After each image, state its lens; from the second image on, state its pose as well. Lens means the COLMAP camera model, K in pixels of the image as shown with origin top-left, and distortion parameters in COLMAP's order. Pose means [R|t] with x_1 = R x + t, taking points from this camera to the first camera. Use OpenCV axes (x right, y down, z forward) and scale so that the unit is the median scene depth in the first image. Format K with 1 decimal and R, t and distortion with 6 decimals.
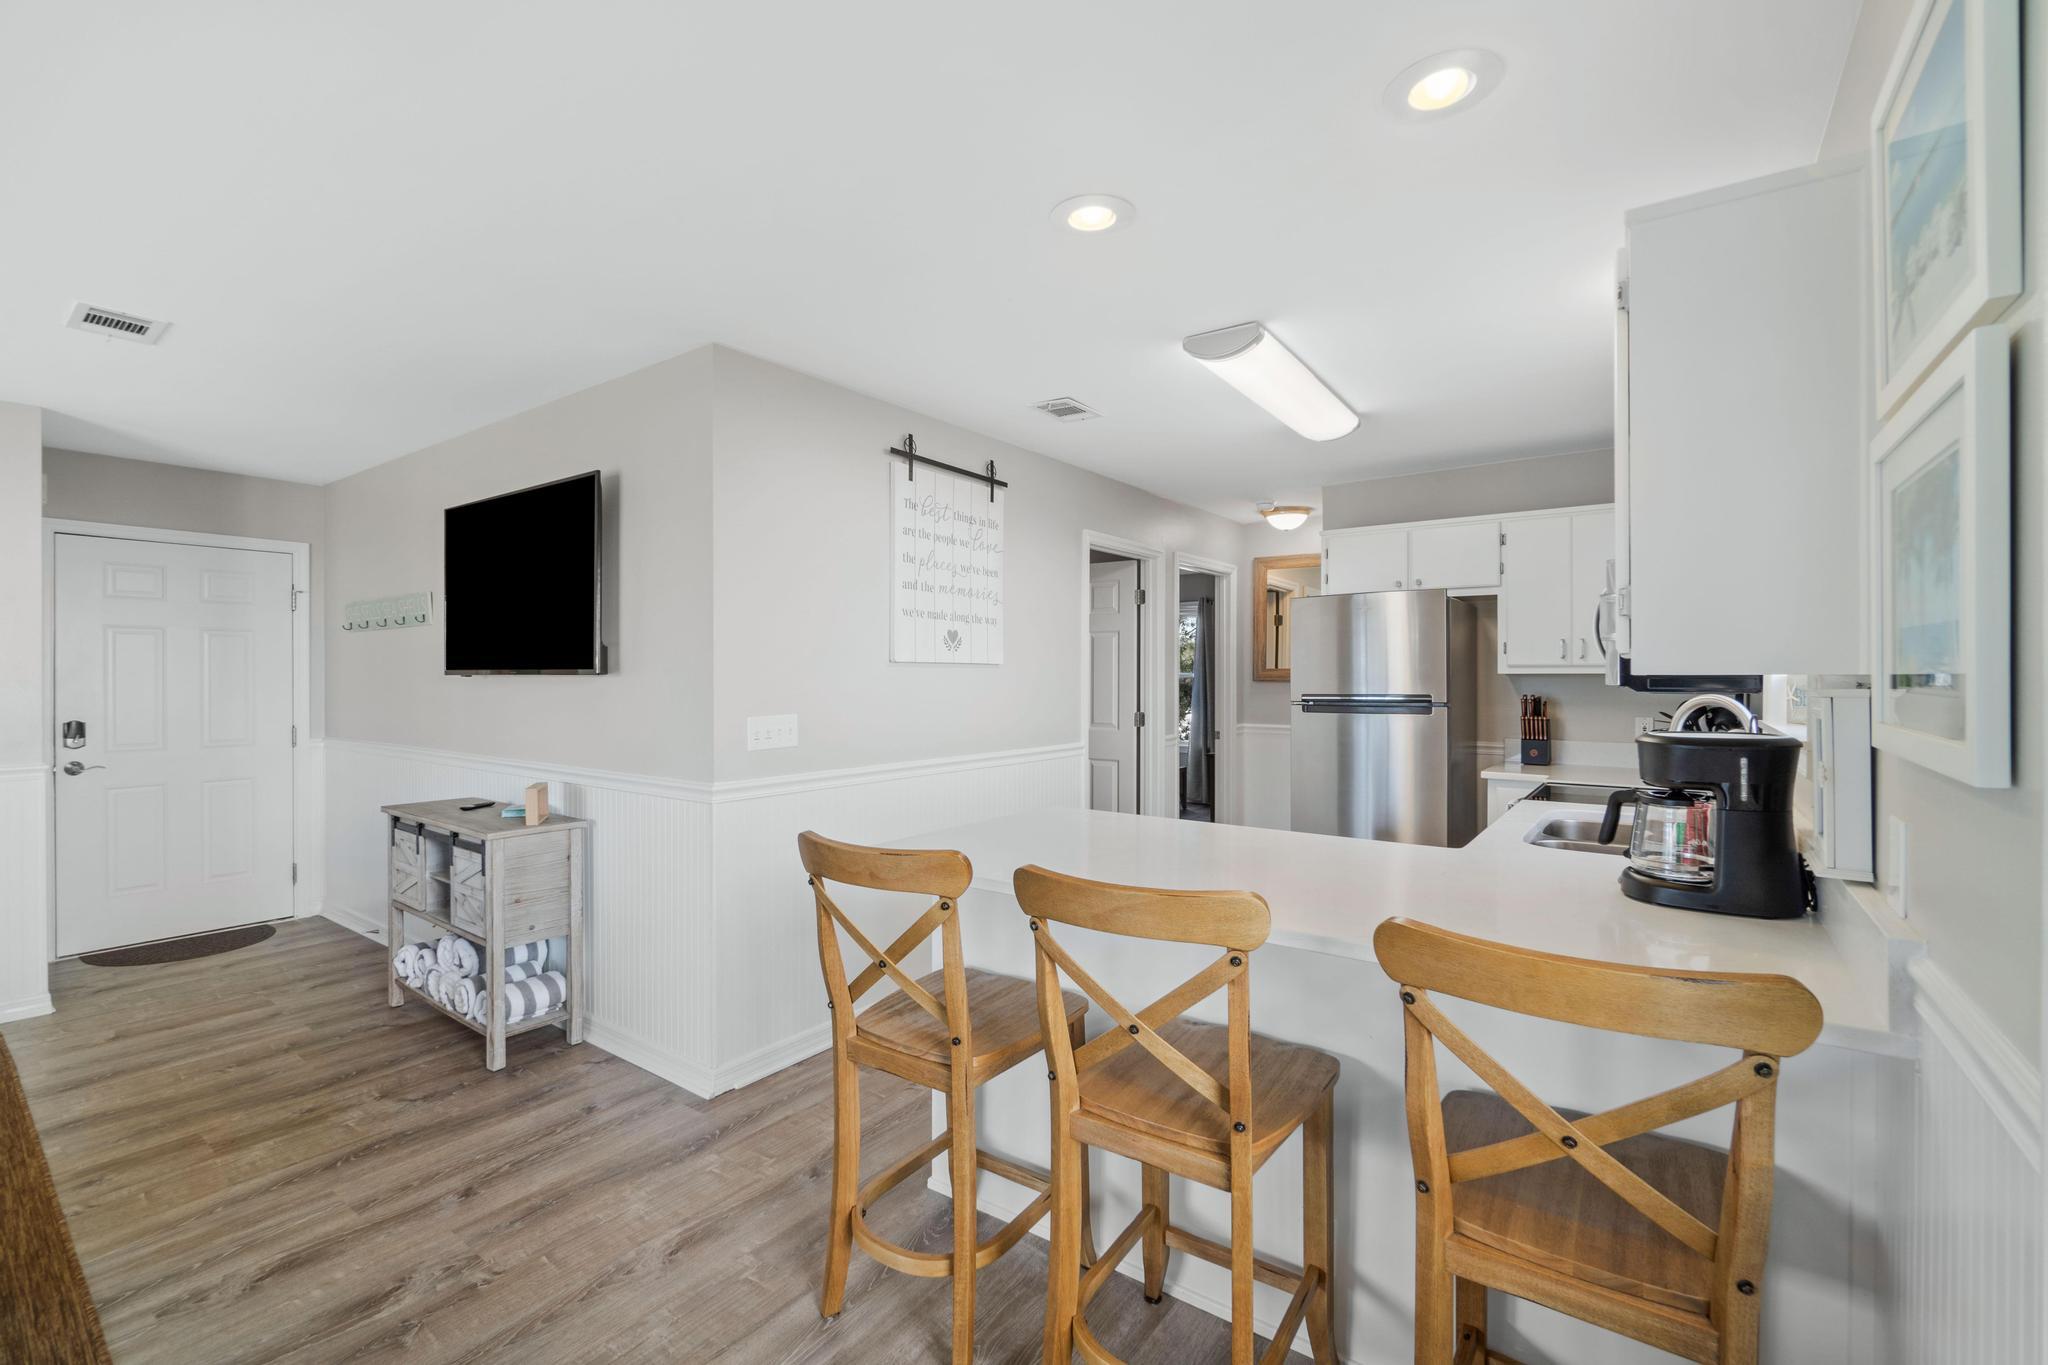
lens RADIAL K [[895.8, 0, 1002.5], [0, 895.8, 678.5], [0, 0, 1]] dist [-0.003792, 0.001872]
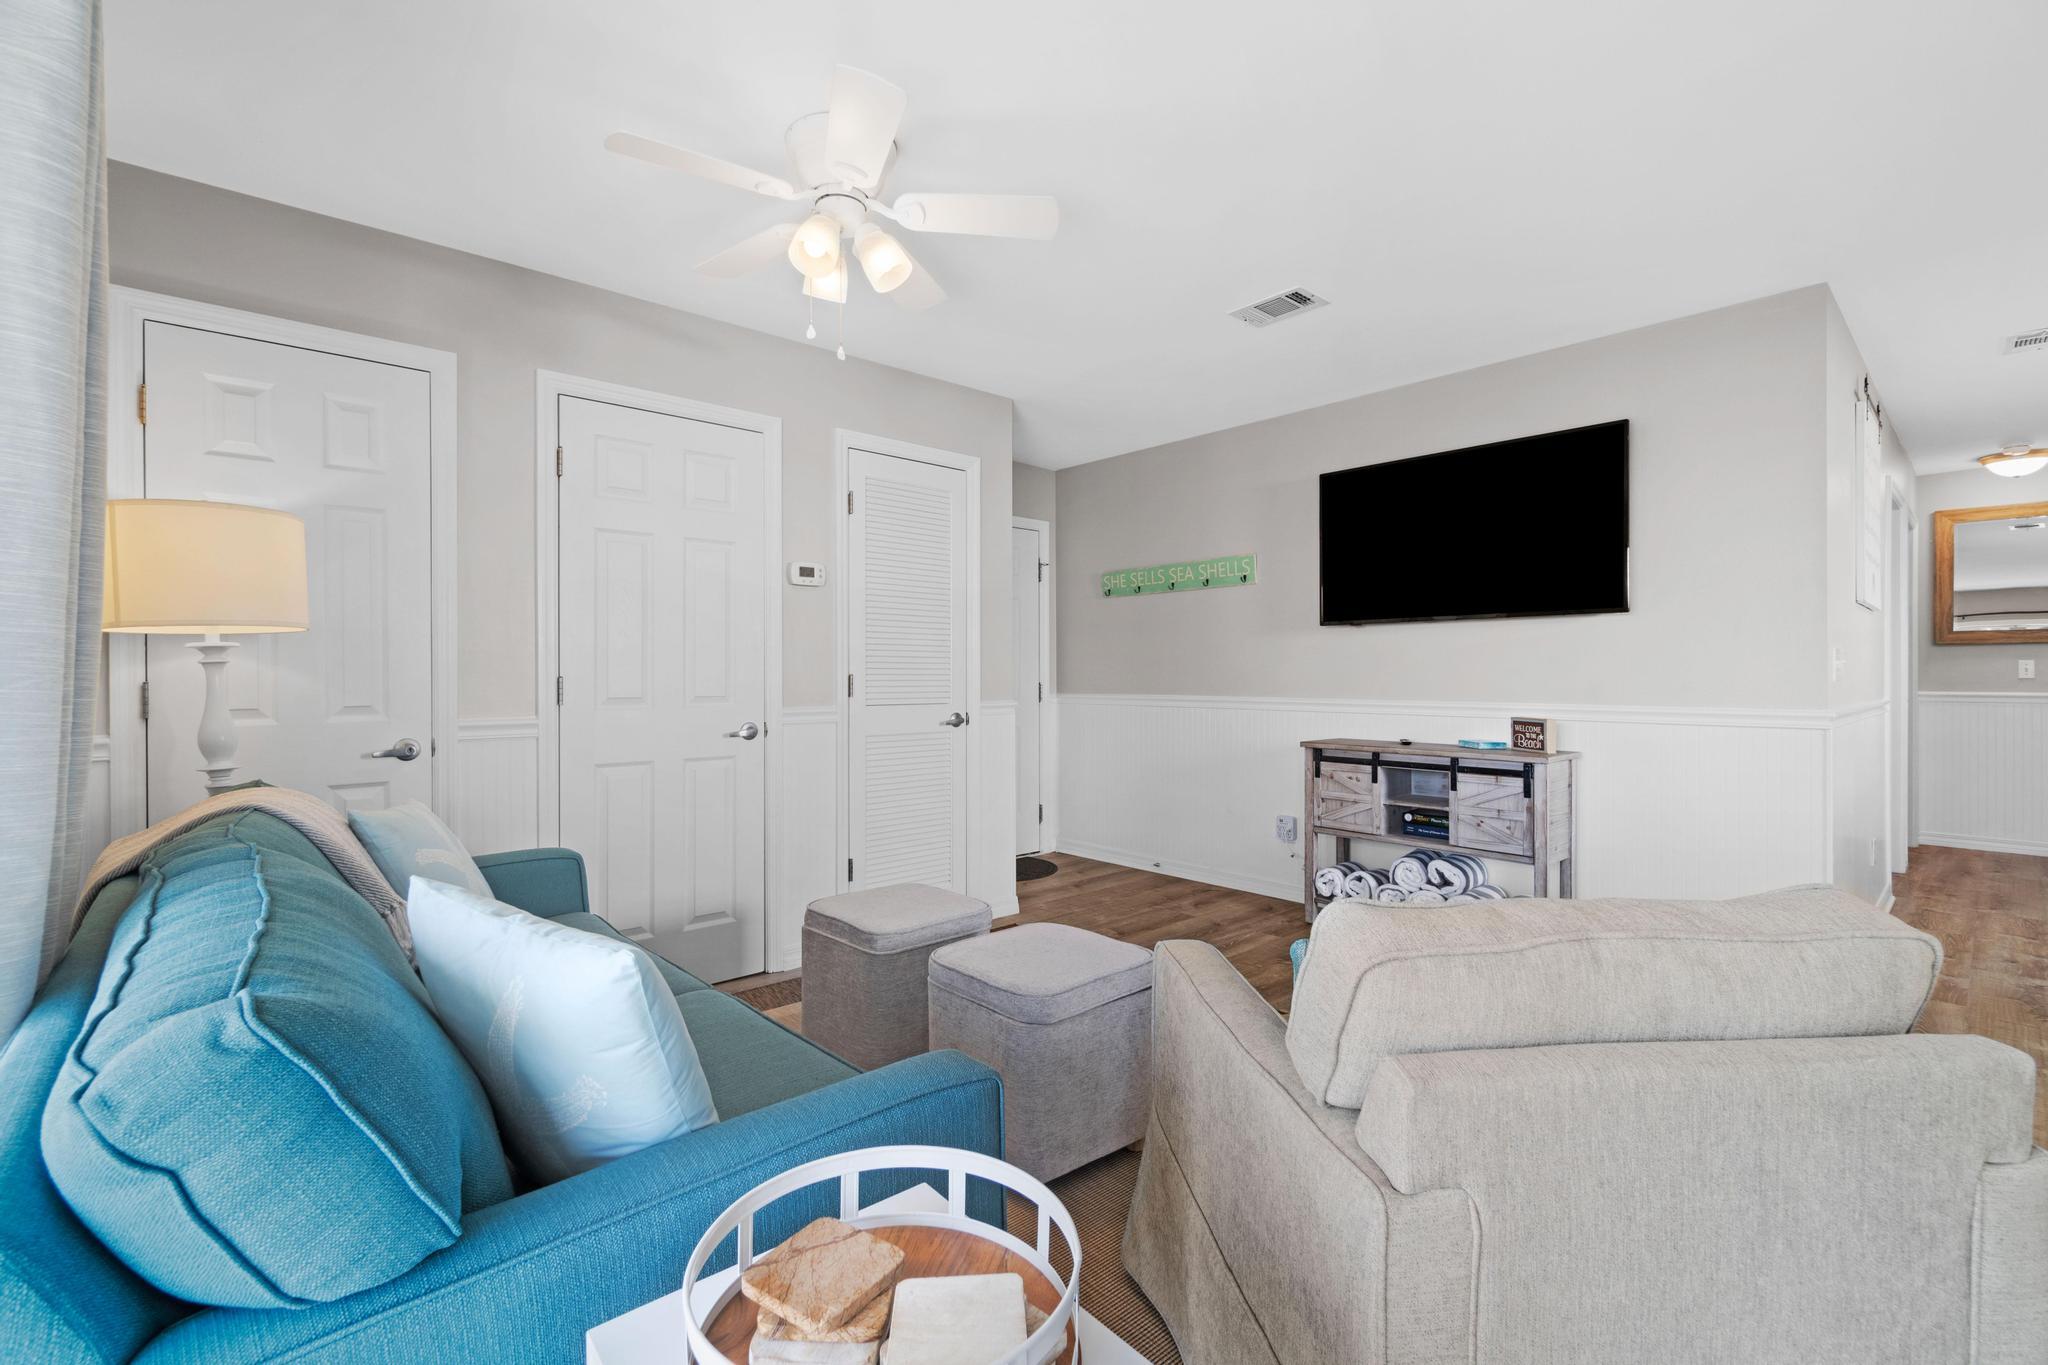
lens RADIAL K [[895.8, 0, 1017.7], [0, 895.8, 673.5], [0, 0, 1]] dist [-0.003792, 0.001872]
pose [[0.981509, -0.001881, -0.191406, -0.955501], [0.000835, 0.999984, -0.005545, 0.073897], [0.191414, 0.005283, 0.981495, -0.181839]]
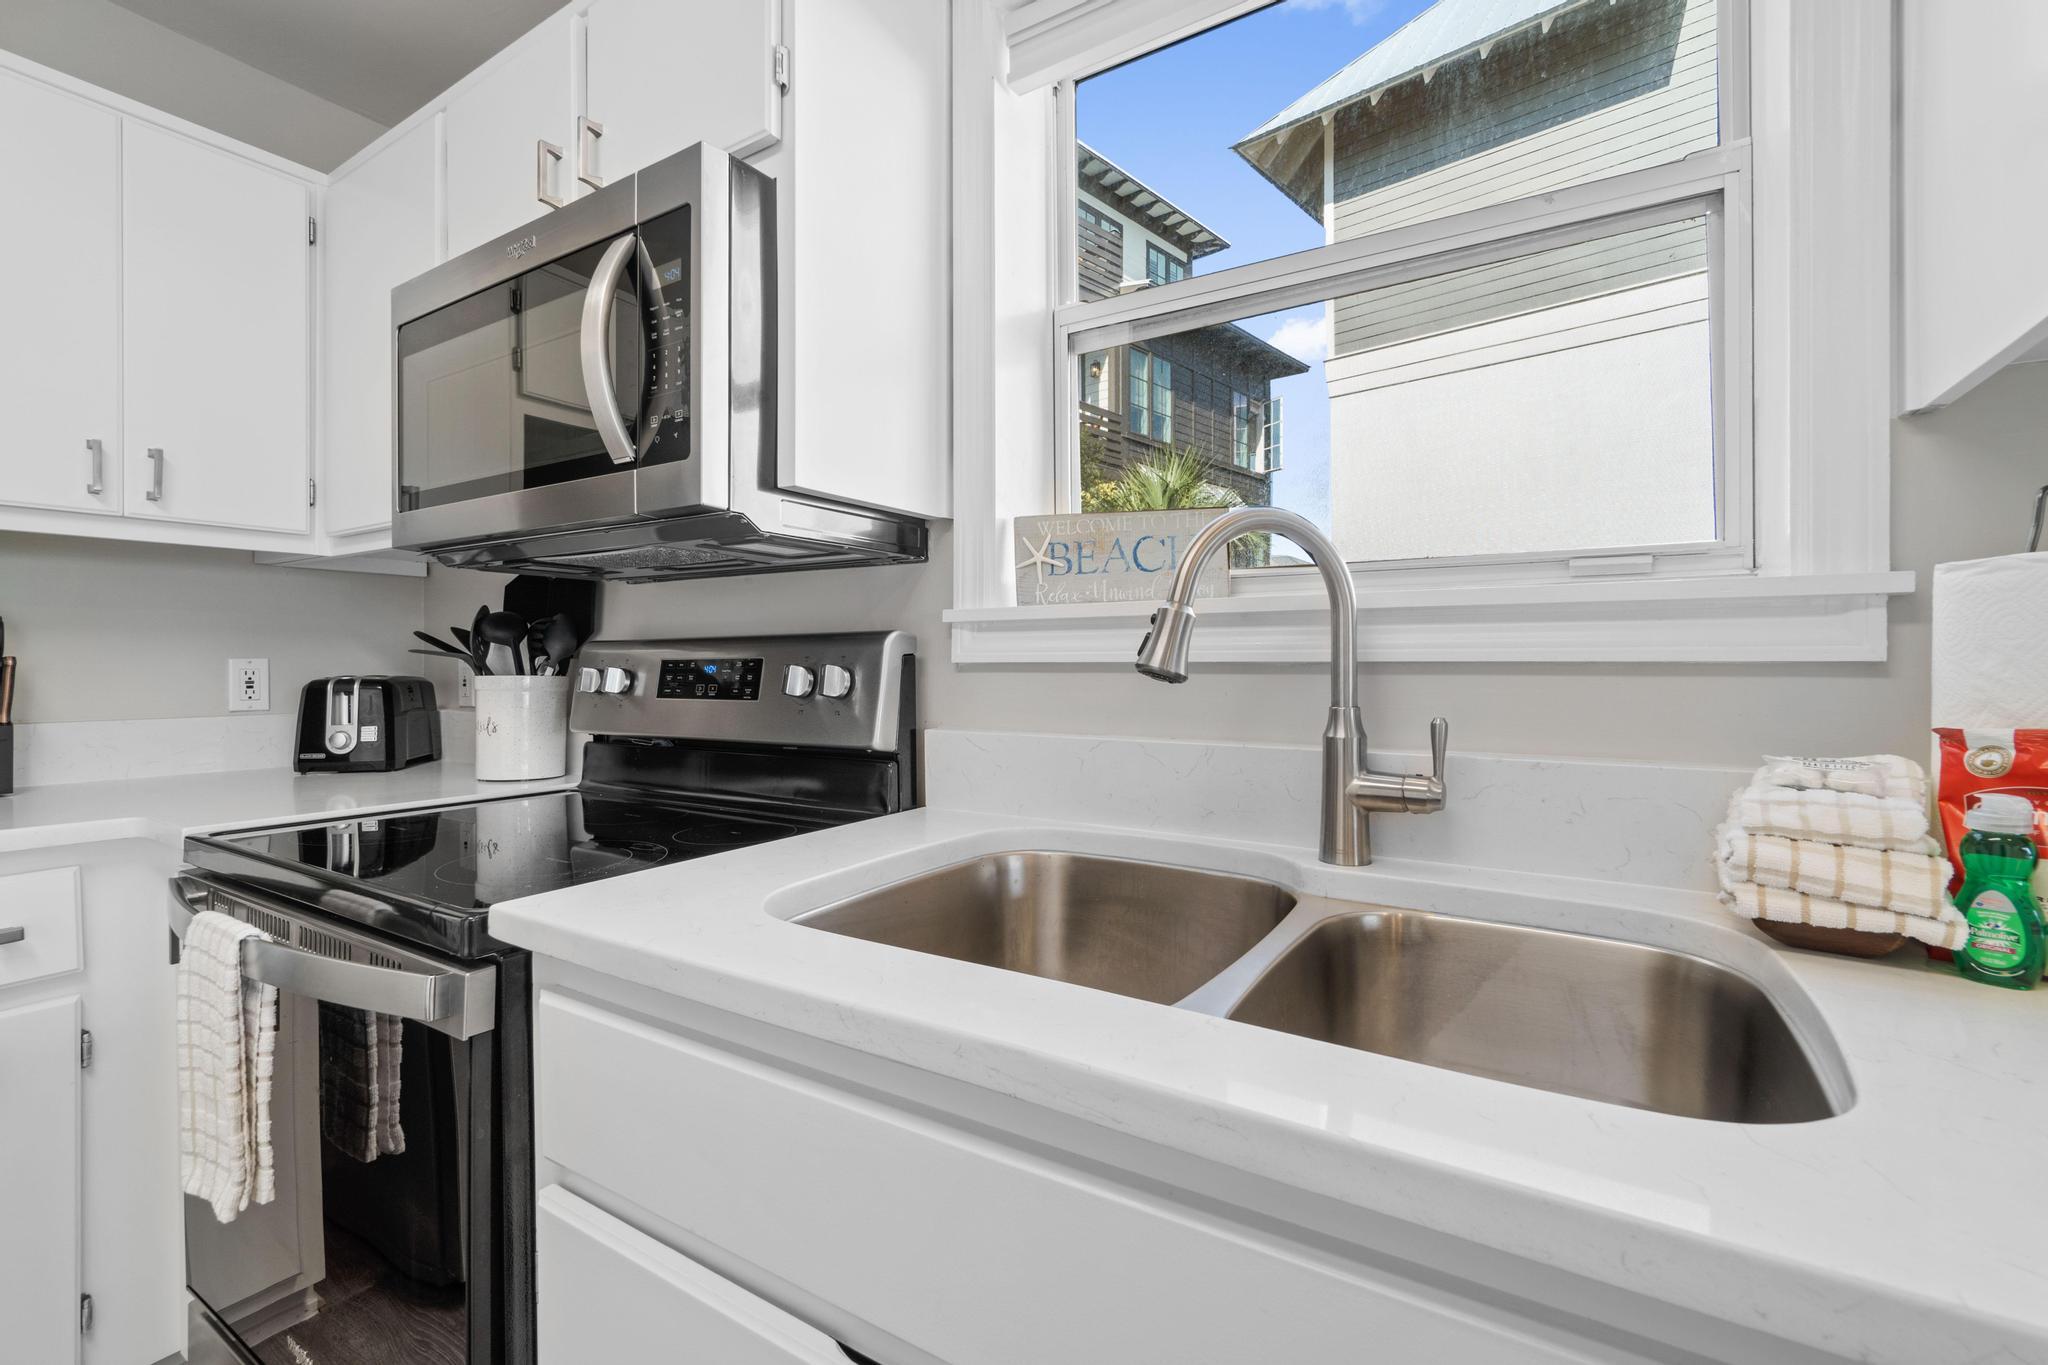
lens RADIAL K [[895.8, 0, 1014.5], [0, 895.8, 663.6], [0, 0, 1]] dist [-0.003792, 0.001872]
pose [[-0.074996, -0.000618, 0.997184, 0.297149], [0.007824, 0.999969, 0.001209, 0.064121], [-0.997153, 0.007892, -0.074989, 0.839519]]
